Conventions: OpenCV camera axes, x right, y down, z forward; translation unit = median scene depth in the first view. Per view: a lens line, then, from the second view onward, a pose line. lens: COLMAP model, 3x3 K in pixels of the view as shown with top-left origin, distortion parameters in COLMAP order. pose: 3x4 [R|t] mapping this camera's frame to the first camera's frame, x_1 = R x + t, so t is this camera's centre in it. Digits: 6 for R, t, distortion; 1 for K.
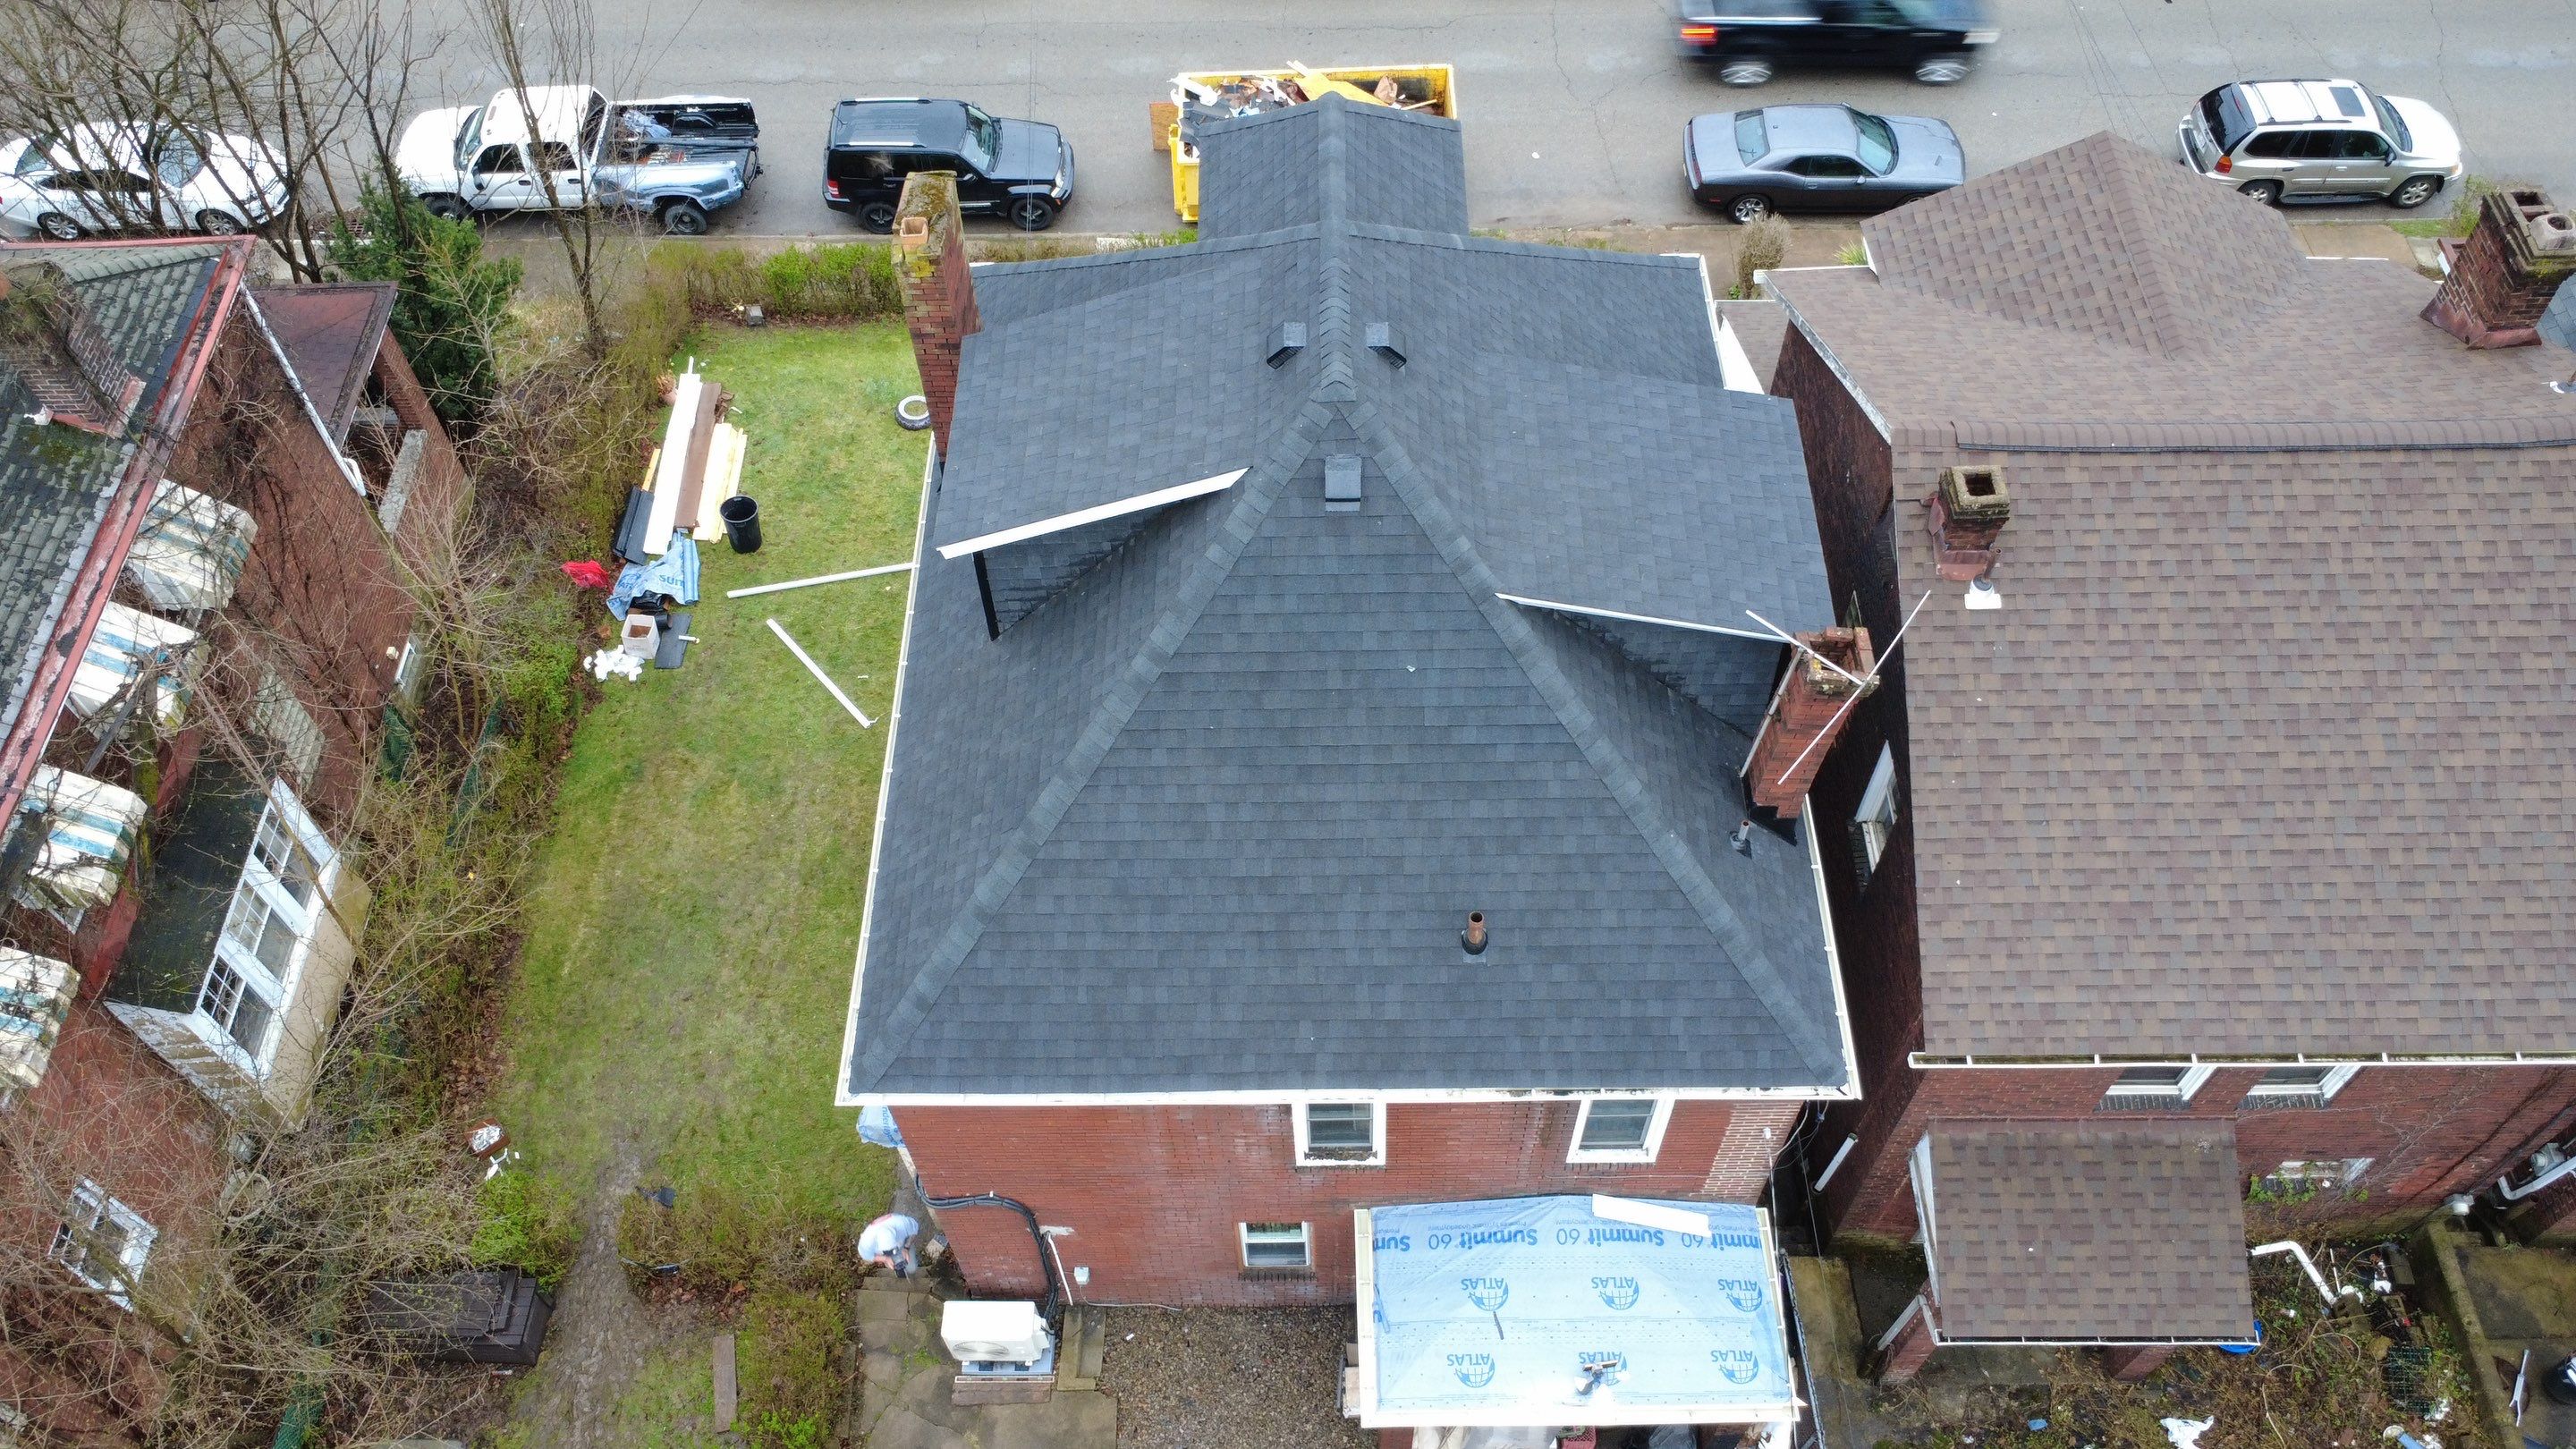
lens RADIAL K [[1939.0, 0, 1295.8], [0, 1939.0, 730.8], [0, 0, 1]] dist [0.006224, -0.007942]
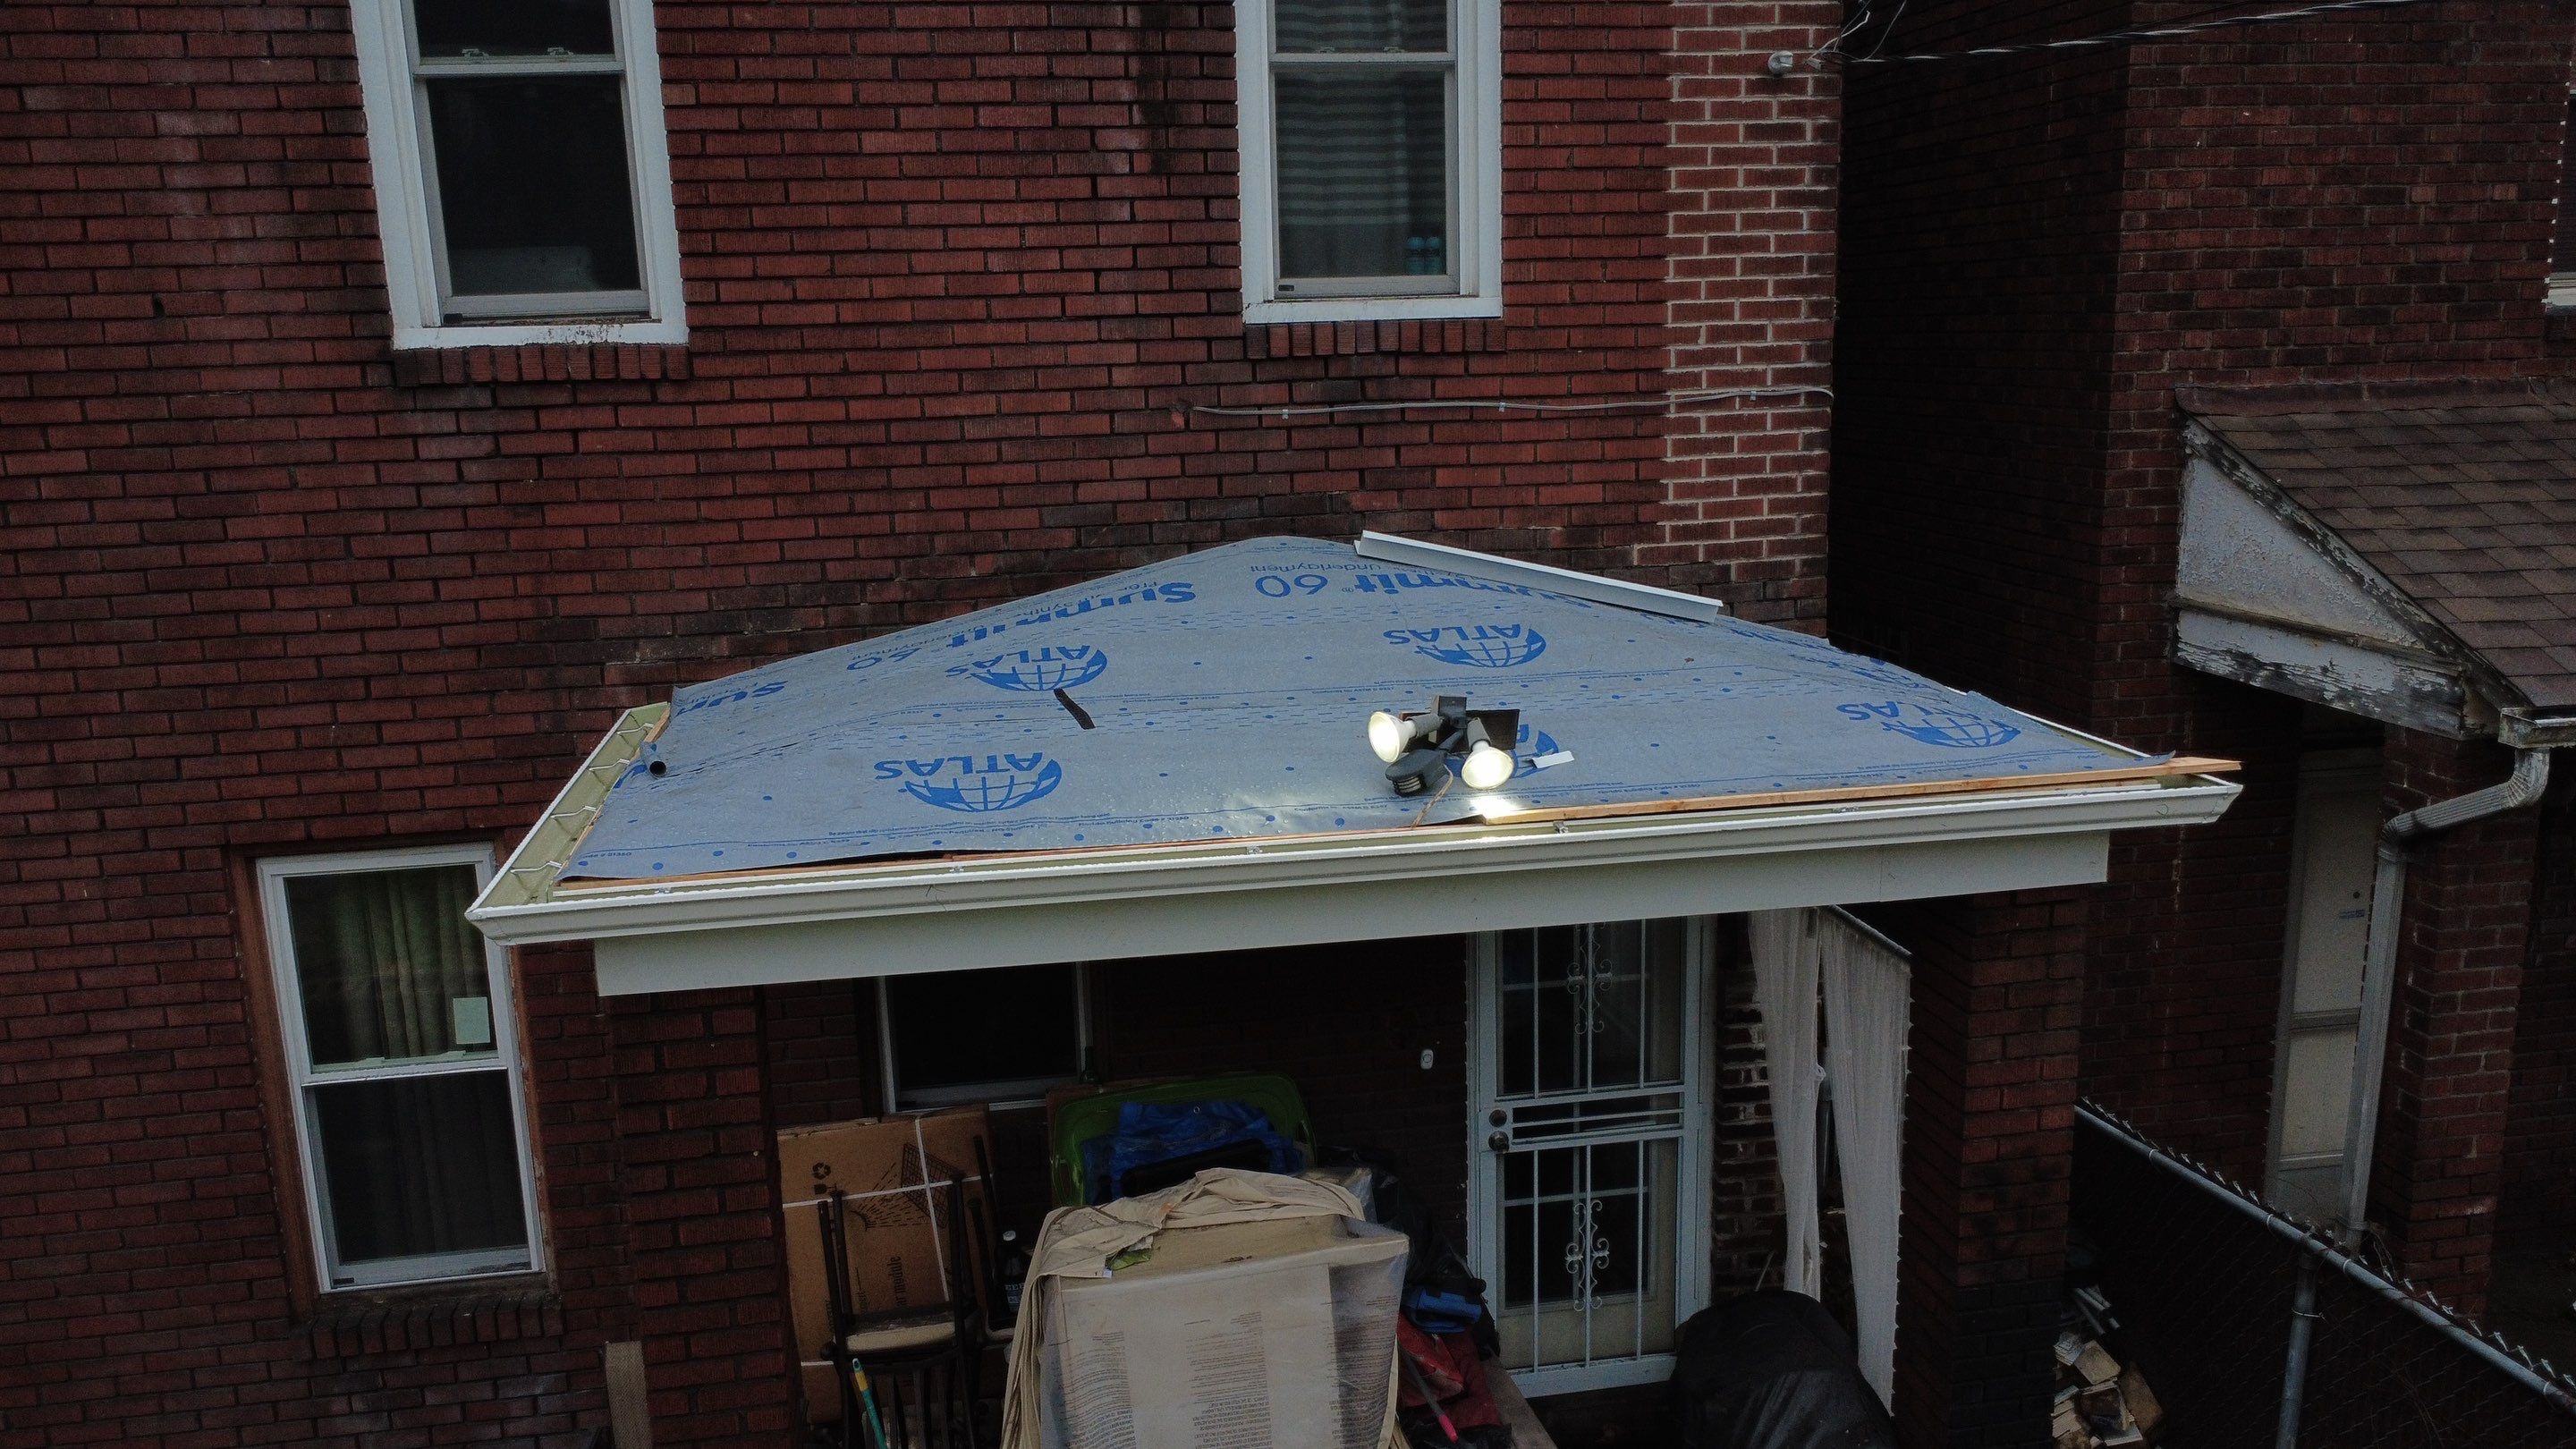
lens RADIAL K [[1939.0, 0, 1291.6], [0, 1939.0, 726.4], [0, 0, 1]] dist [0.006224, -0.007942]
pose [[0.986209, -0.040112, 0.160572, 0.089378], [0.137315, 0.739922, -0.658529, 0.495069], [-0.092396, 0.671496, 0.735225, 0.802354]]
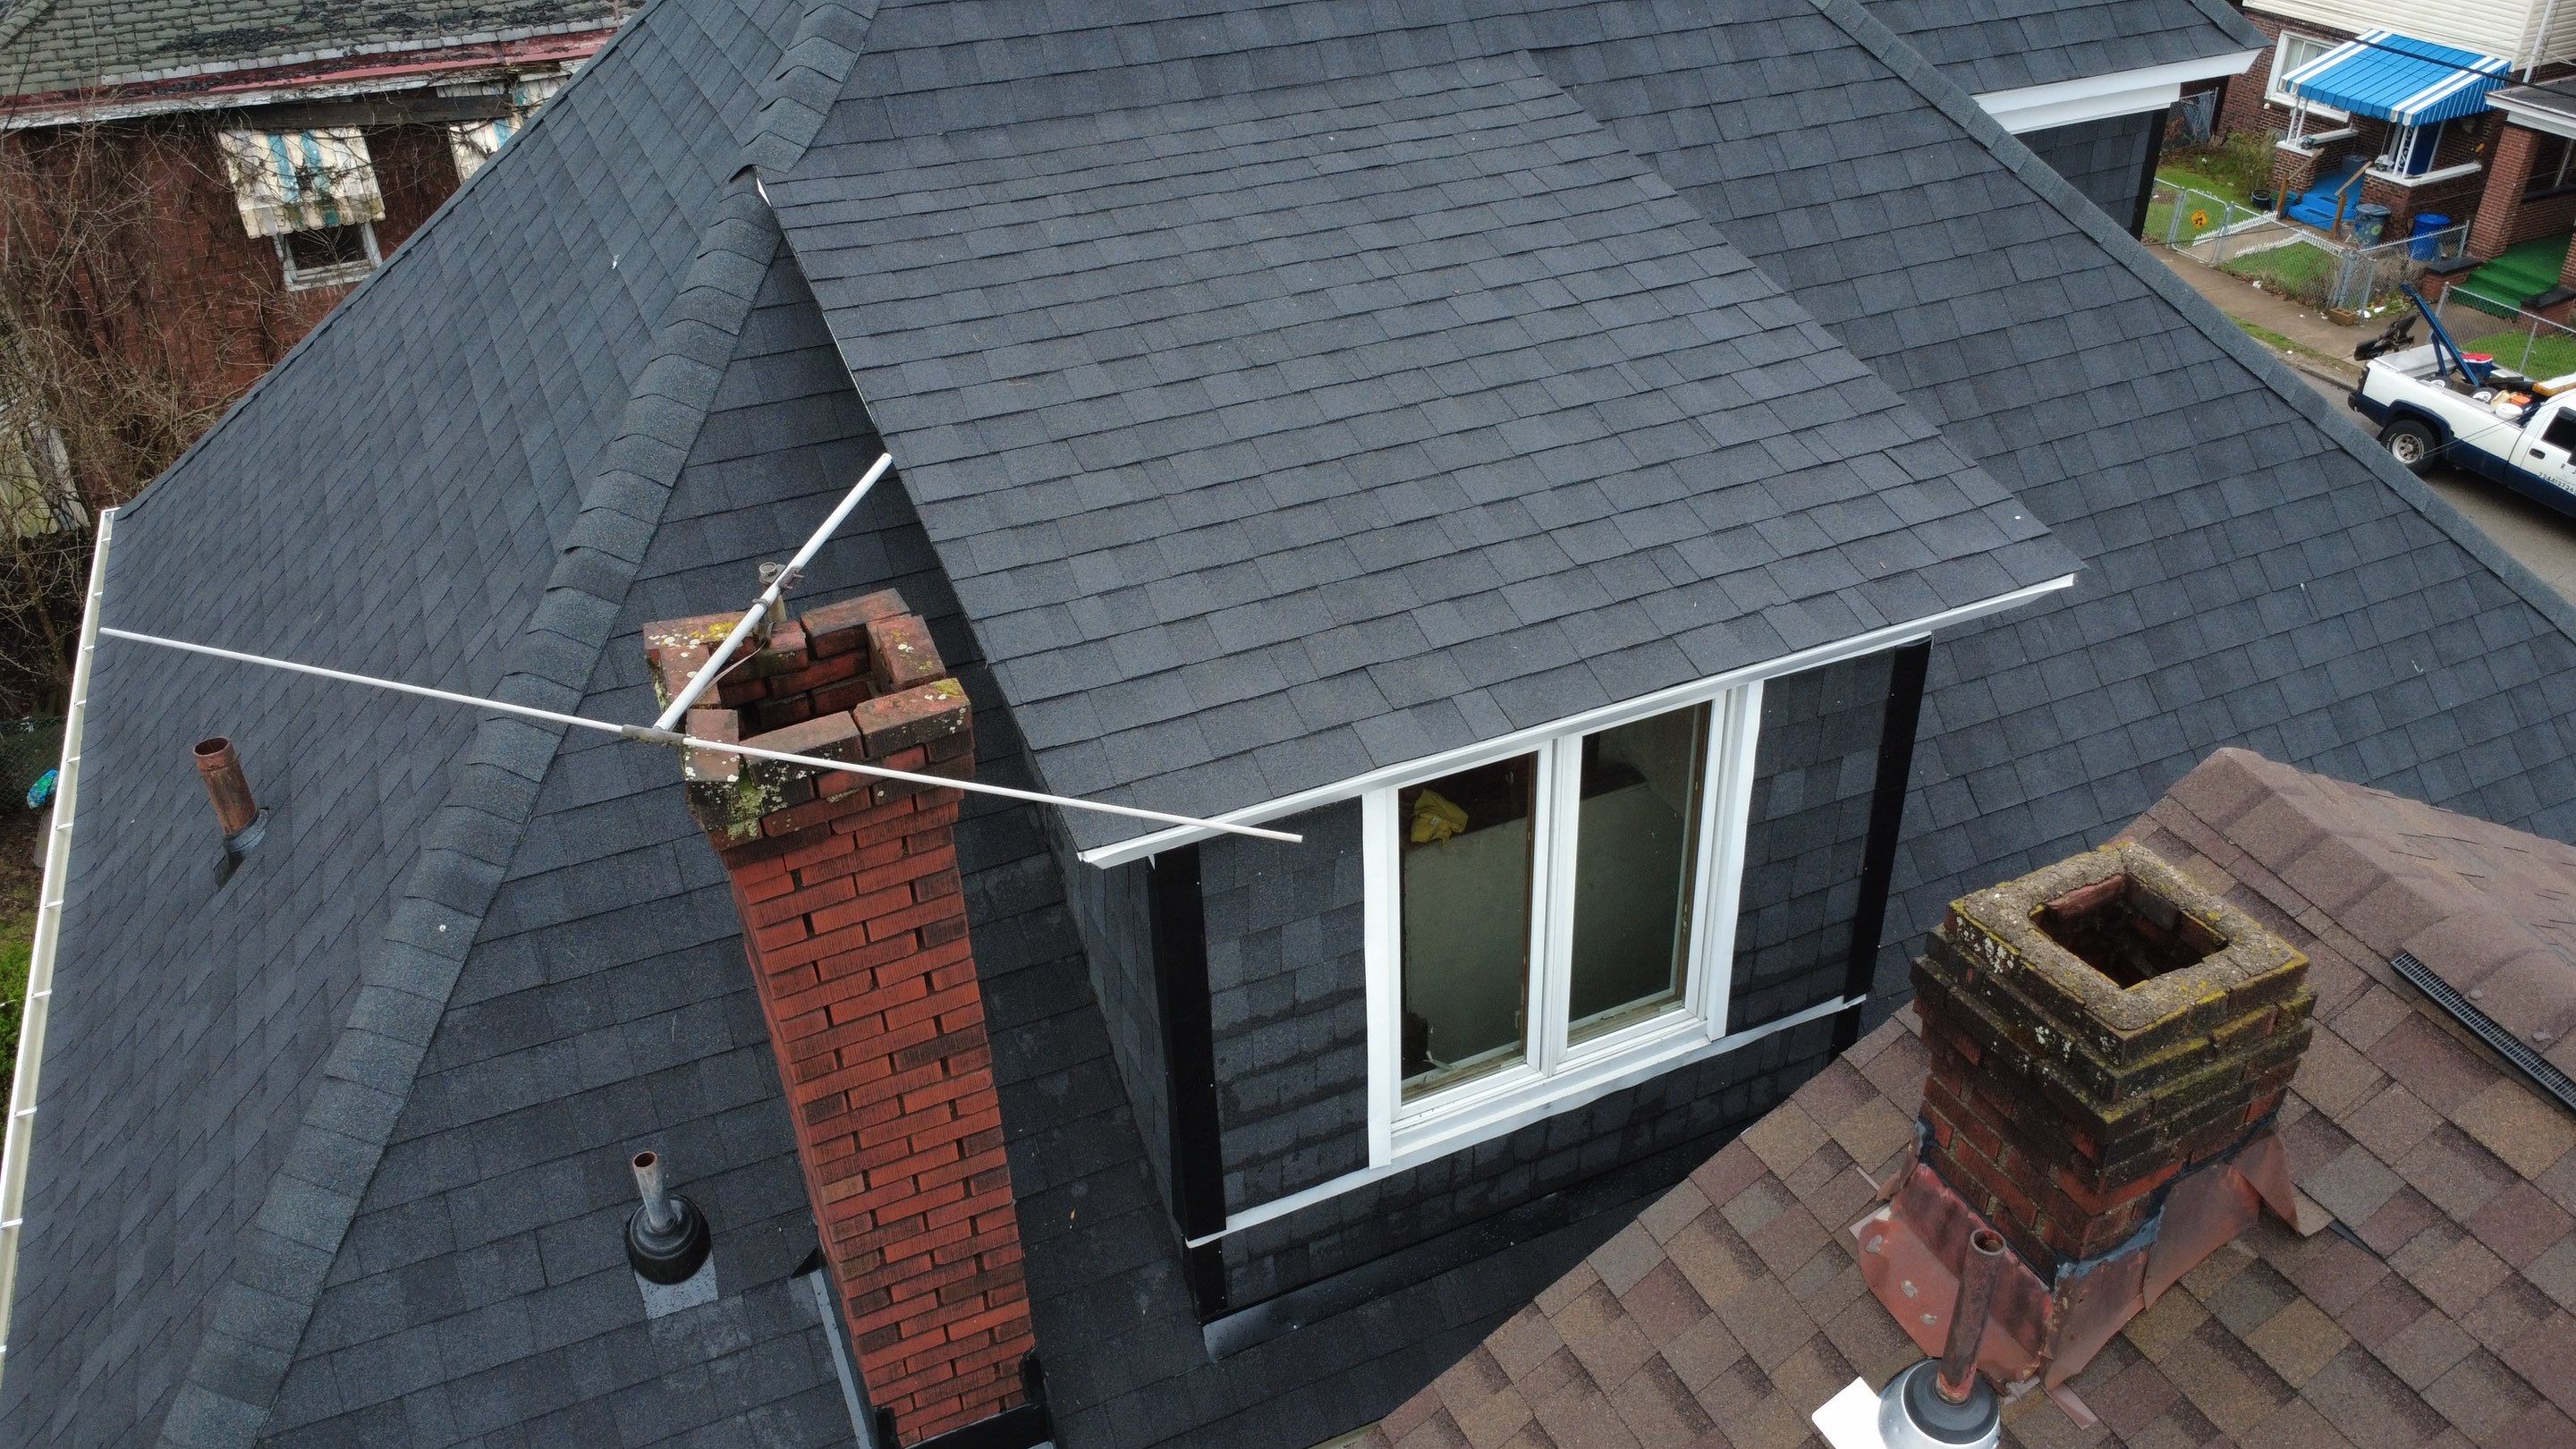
lens RADIAL K [[1939.0, 0, 1282.2], [0, 1939.0, 733.1], [0, 0, 1]] dist [0.006224, -0.007942]
pose [[0.410829, 0.503472, -0.760089, 0.431458], [-0.734712, 0.676462, 0.050966, -0.079621], [0.539831, 0.537508, 0.647818, 0.748321]]
